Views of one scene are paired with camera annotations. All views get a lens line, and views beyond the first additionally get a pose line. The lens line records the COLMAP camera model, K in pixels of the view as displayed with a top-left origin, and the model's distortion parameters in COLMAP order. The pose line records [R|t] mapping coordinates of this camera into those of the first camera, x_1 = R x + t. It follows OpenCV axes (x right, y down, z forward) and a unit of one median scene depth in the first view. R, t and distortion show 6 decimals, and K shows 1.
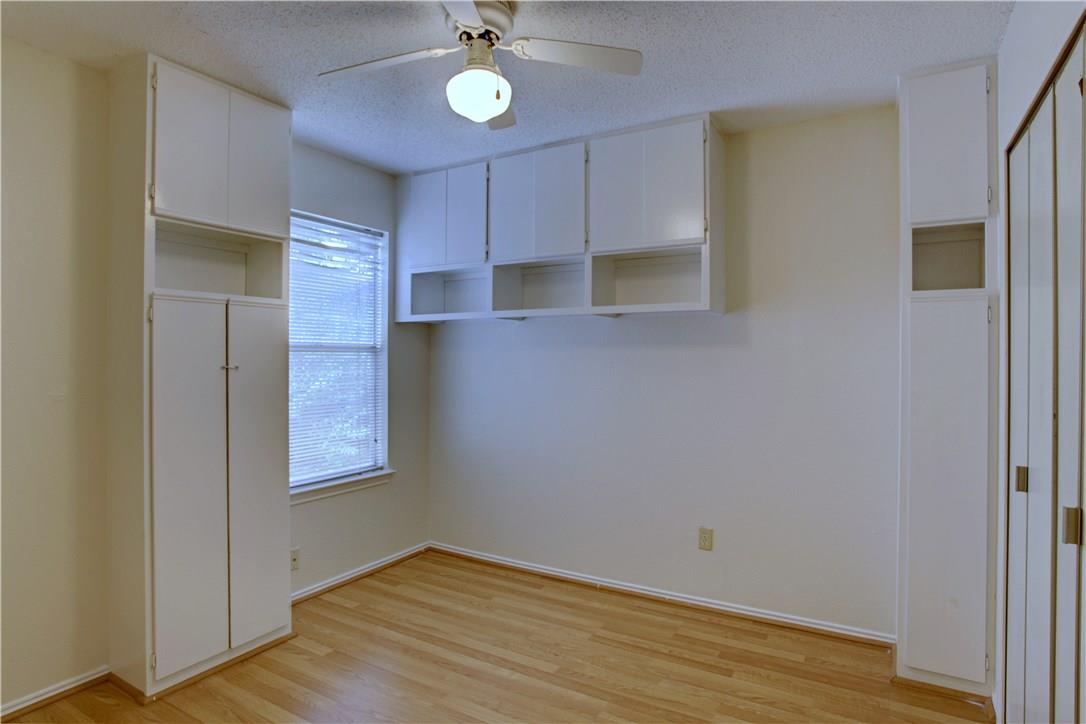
lens RADIAL K [[595.5, 0, 543.9], [0, 595.5, 356.9], [0, 0, 1]] dist [-0.072389, 0.039195]
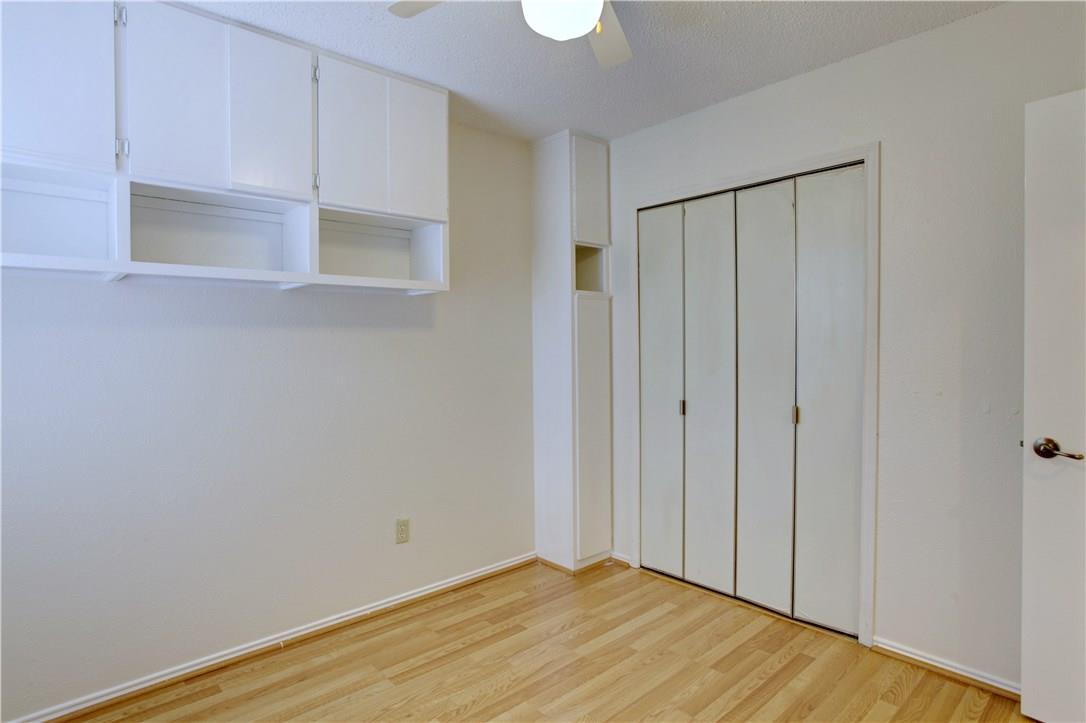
lens RADIAL K [[595.5, 0, 543.9], [0, 595.5, 356.4], [0, 0, 1]] dist [-0.072389, 0.039195]
pose [[0.286733, -0.028383, 0.957590, -0.609401], [0.013336, 0.999582, 0.025634, 0.006392], [-0.957918, 0.005421, 0.286991, 0.549613]]
